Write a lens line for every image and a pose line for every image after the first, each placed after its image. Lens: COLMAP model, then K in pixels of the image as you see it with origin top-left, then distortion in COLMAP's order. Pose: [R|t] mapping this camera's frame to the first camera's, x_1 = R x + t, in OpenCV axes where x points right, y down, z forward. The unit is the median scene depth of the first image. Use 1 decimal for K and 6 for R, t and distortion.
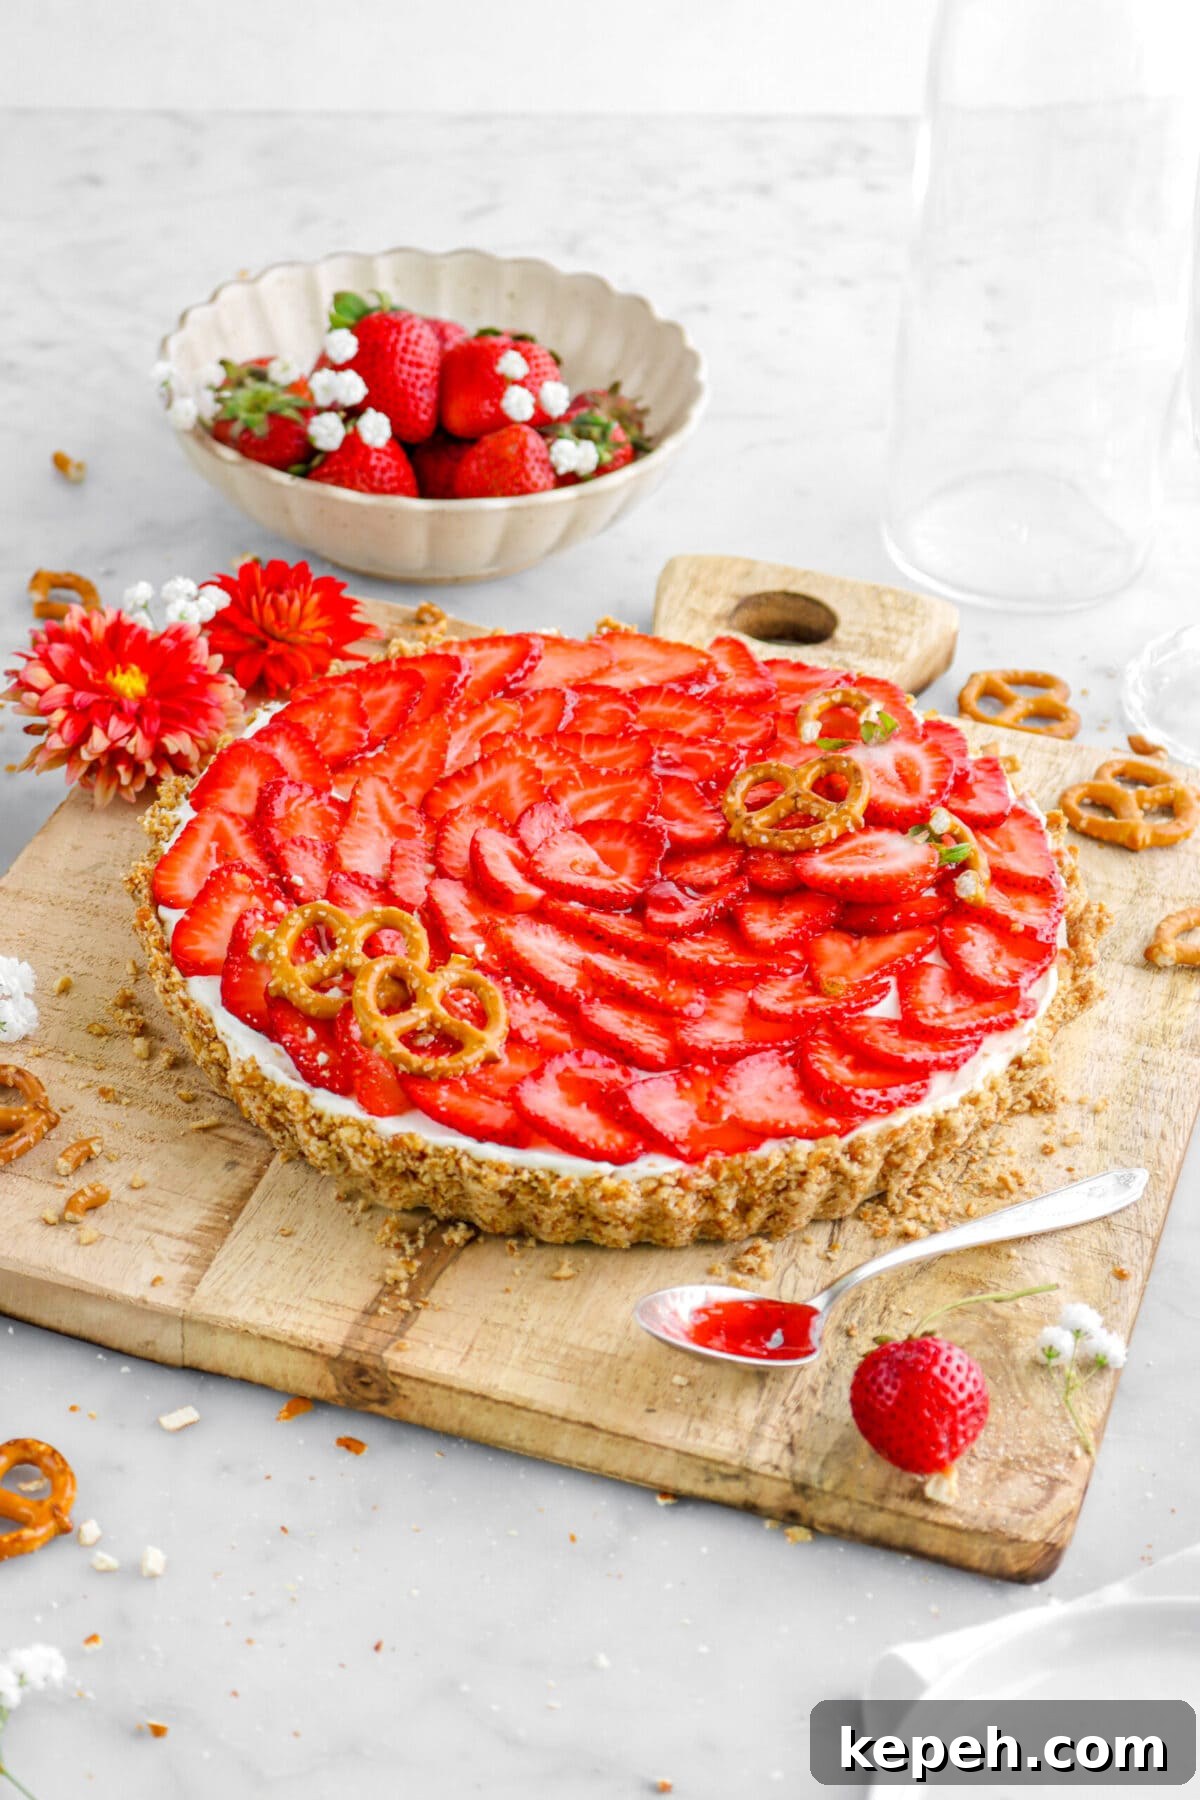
lens RADIAL K [[3555.8, 0, 539.5], [0, 3555.8, 901.1], [0, 0, 1]] dist [-0.001313, 0.042568]
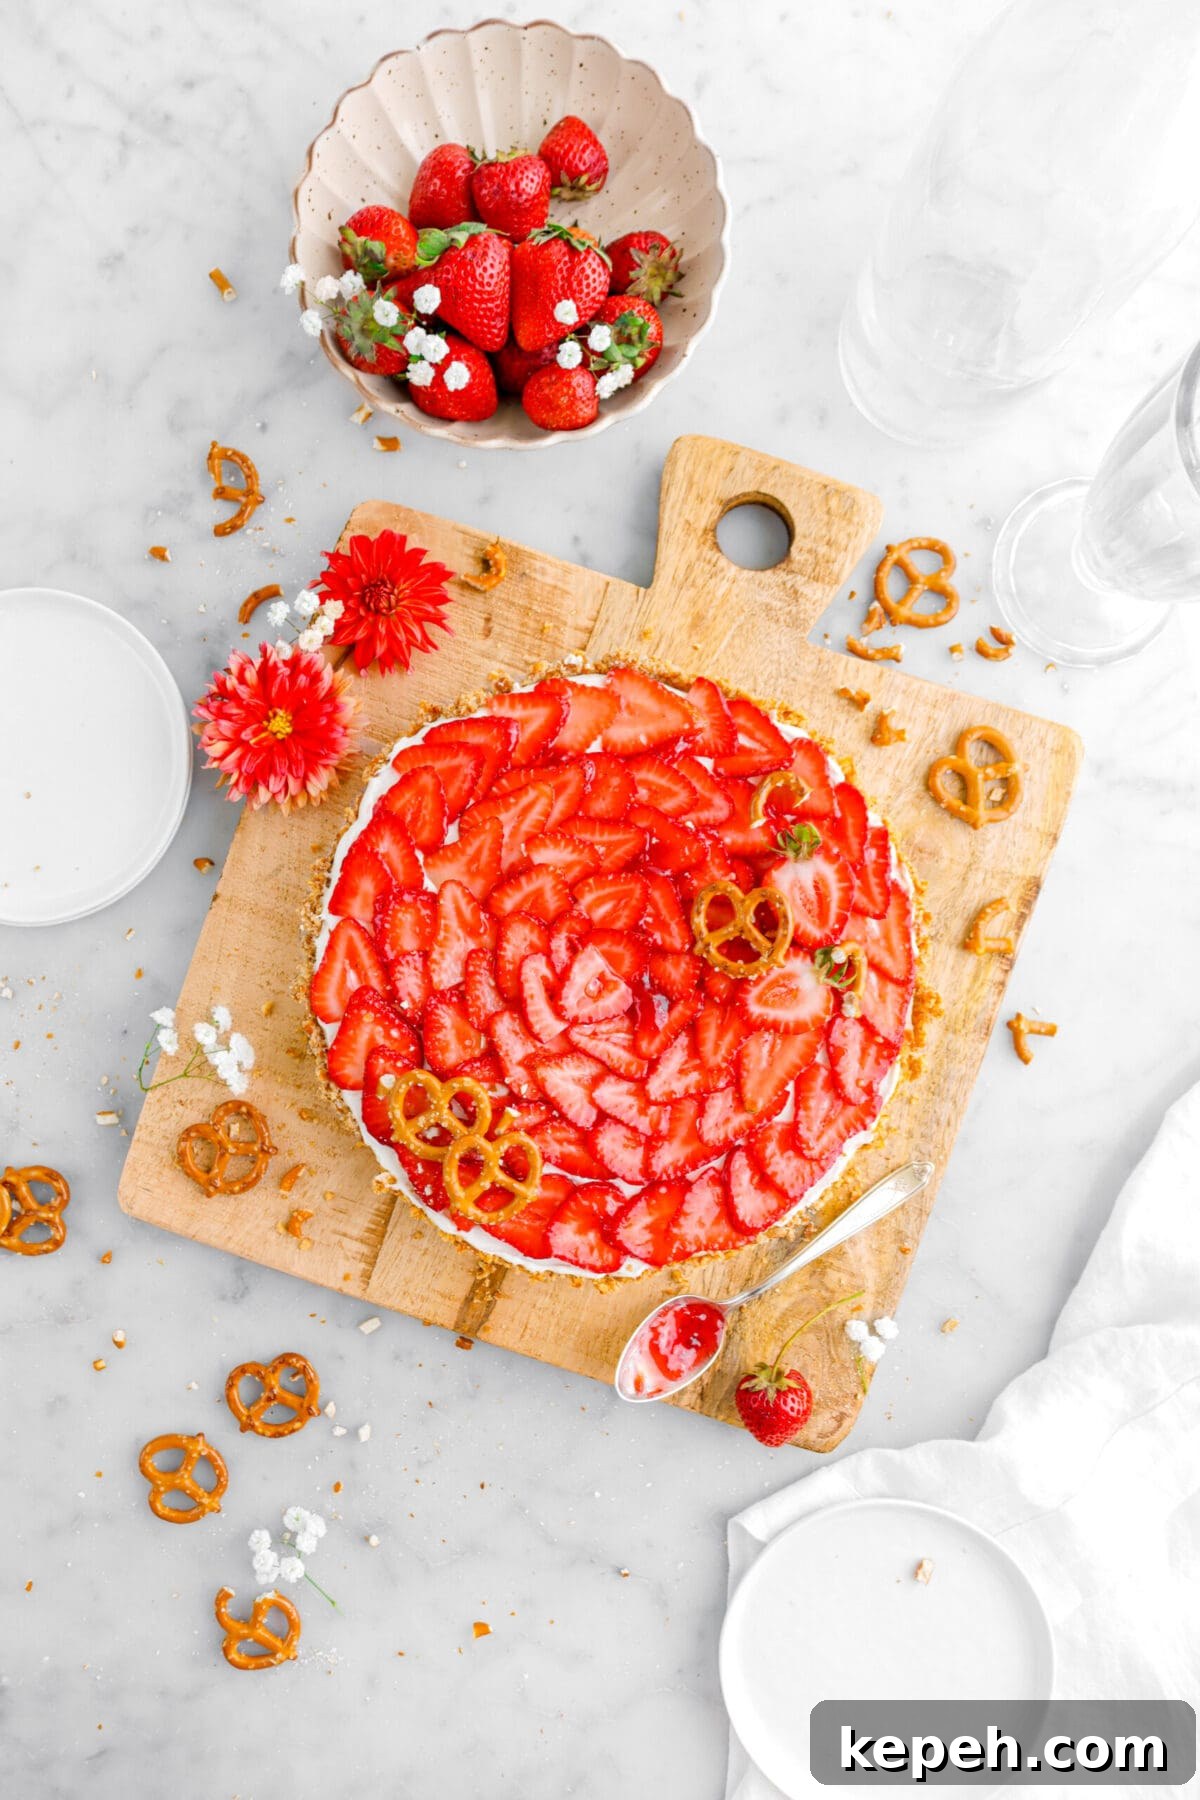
lens RADIAL K [[1394.6, 0, 557.2], [0, 1394.6, 855.0], [0, 0, 1]] dist [-0.059058, -0.000823]
pose [[0.998511, 0.010137, -0.053595, 0.028289], [0.036290, 0.610090, 0.791501, -0.517347], [0.040721, -0.792267, 0.608814, 0.698975]]
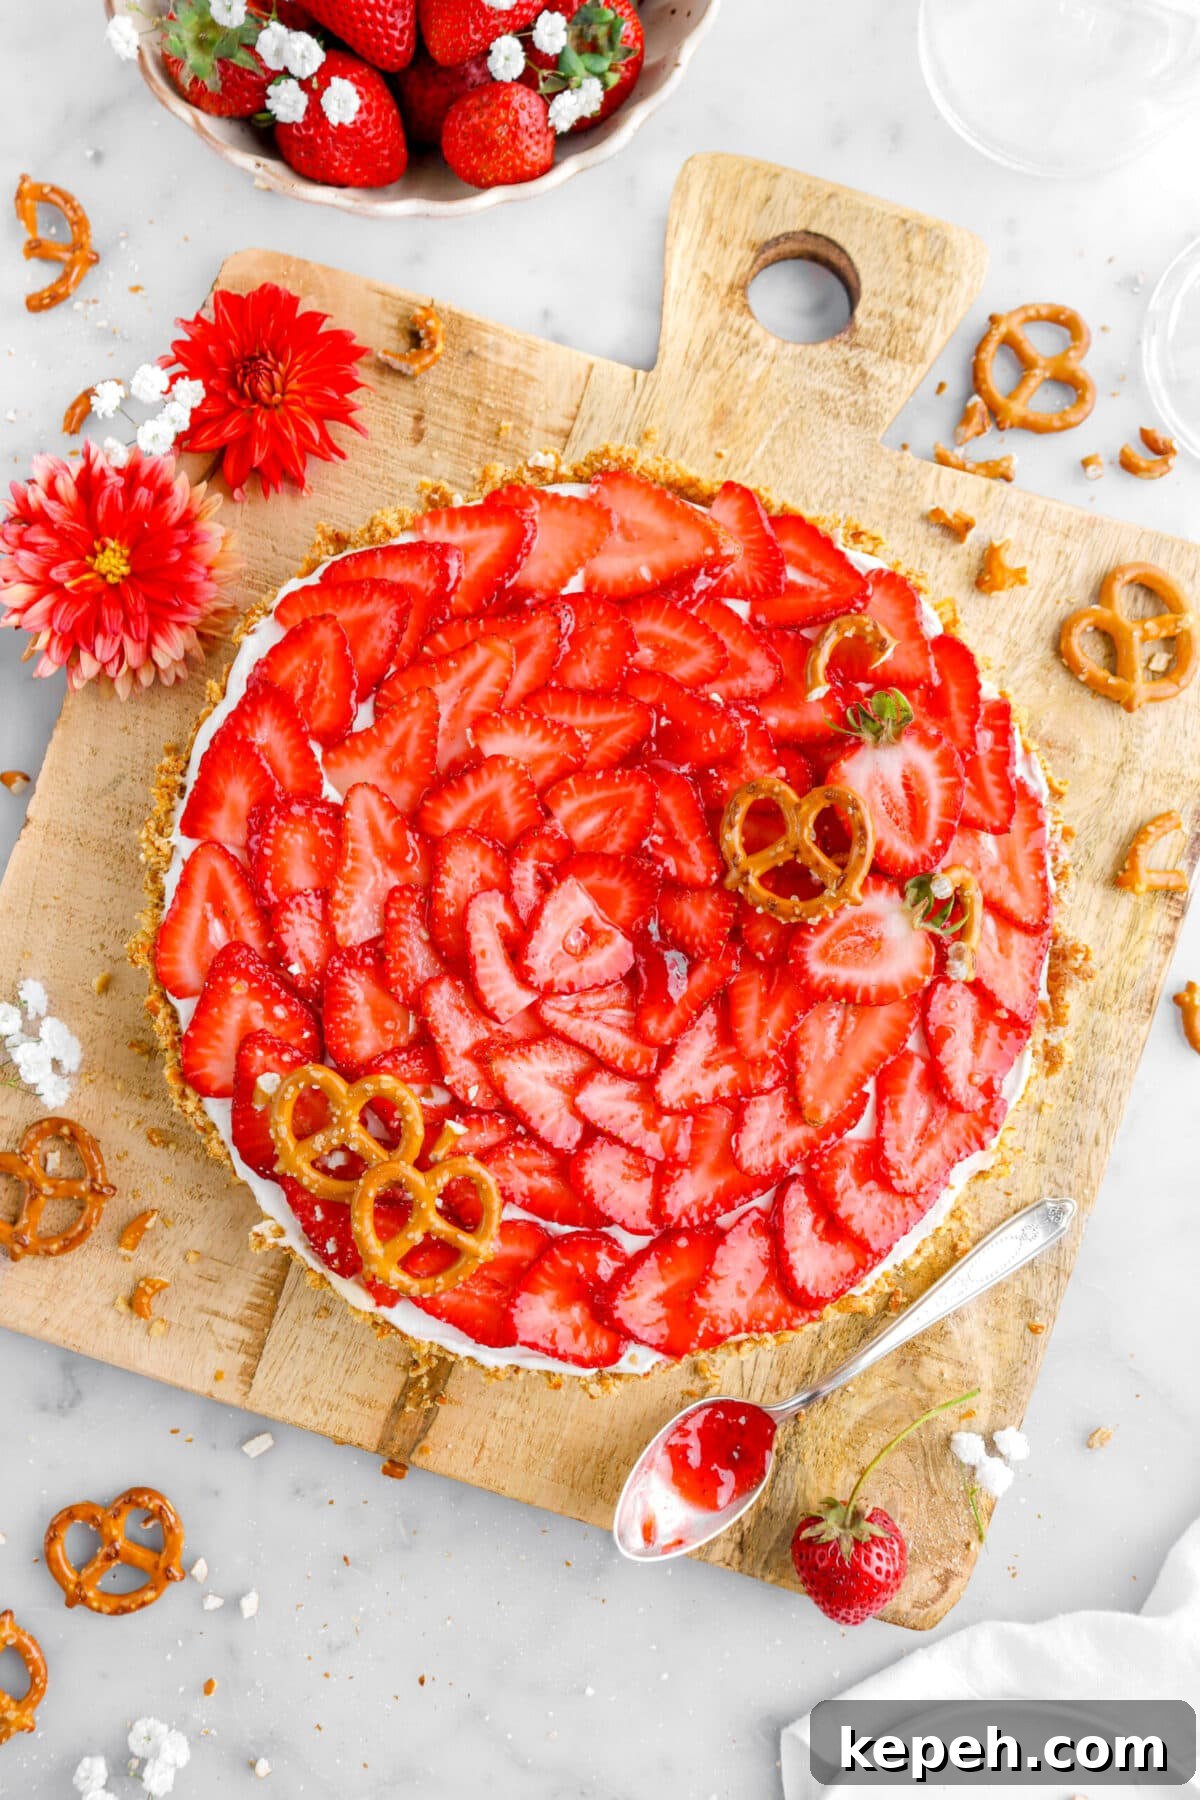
lens RADIAL K [[1510.1, 0, 550.7], [0, 1510.1, 874.0], [0, 0, 1]] dist [-0.050518, 0.086969]
pose [[0.998804, 0.000360, -0.048890, 0.026467], [0.038310, 0.615500, 0.787205, -0.362866], [0.030375, -0.788137, 0.614751, 0.766362]]
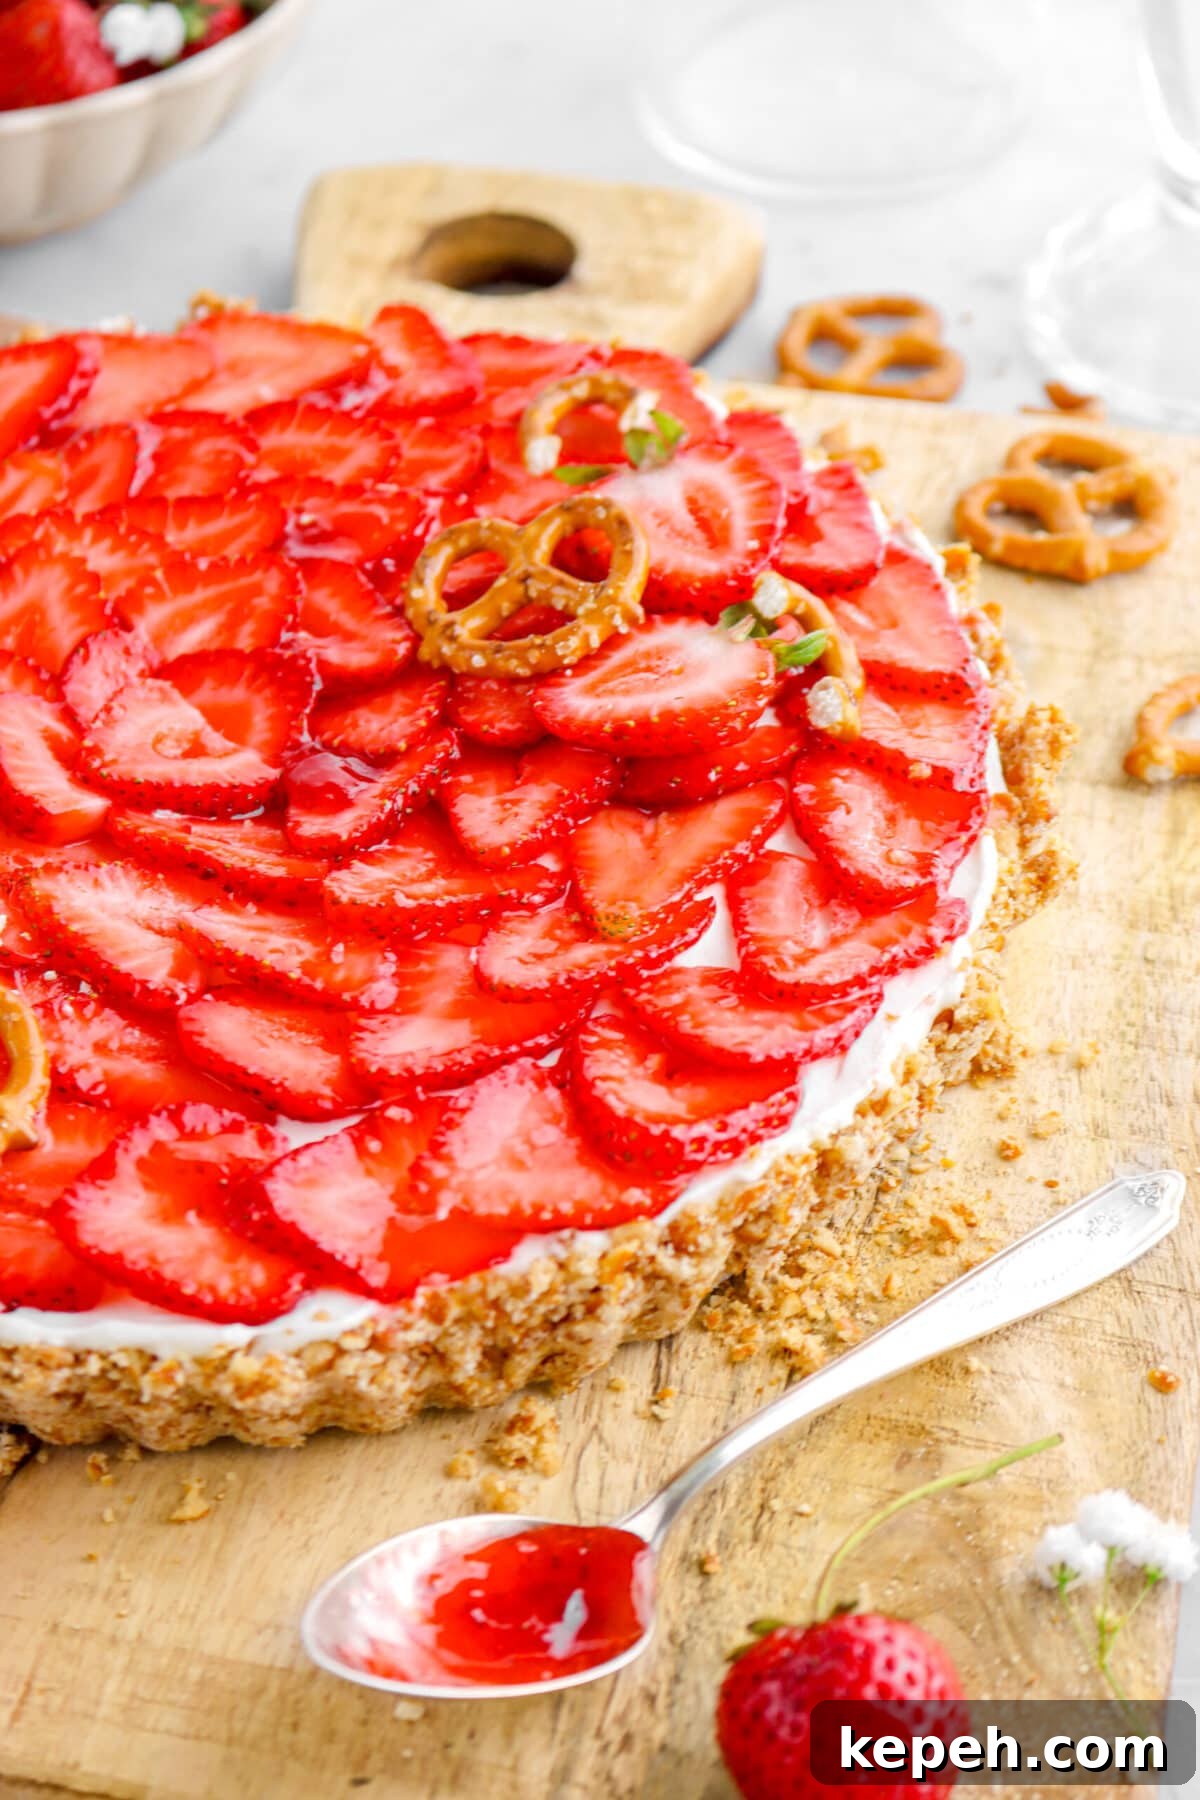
lens RADIAL K [[3555.8, 0, 539.5], [0, 3555.8, 901.1], [0, 0, 1]] dist [-0.001313, 0.042568]
pose [[0.993053, -0.111941, 0.036254, 0.048625], [0.106910, 0.987079, 0.119355, -0.048387], [-0.049147, -0.114650, 0.992190, 0.420323]]
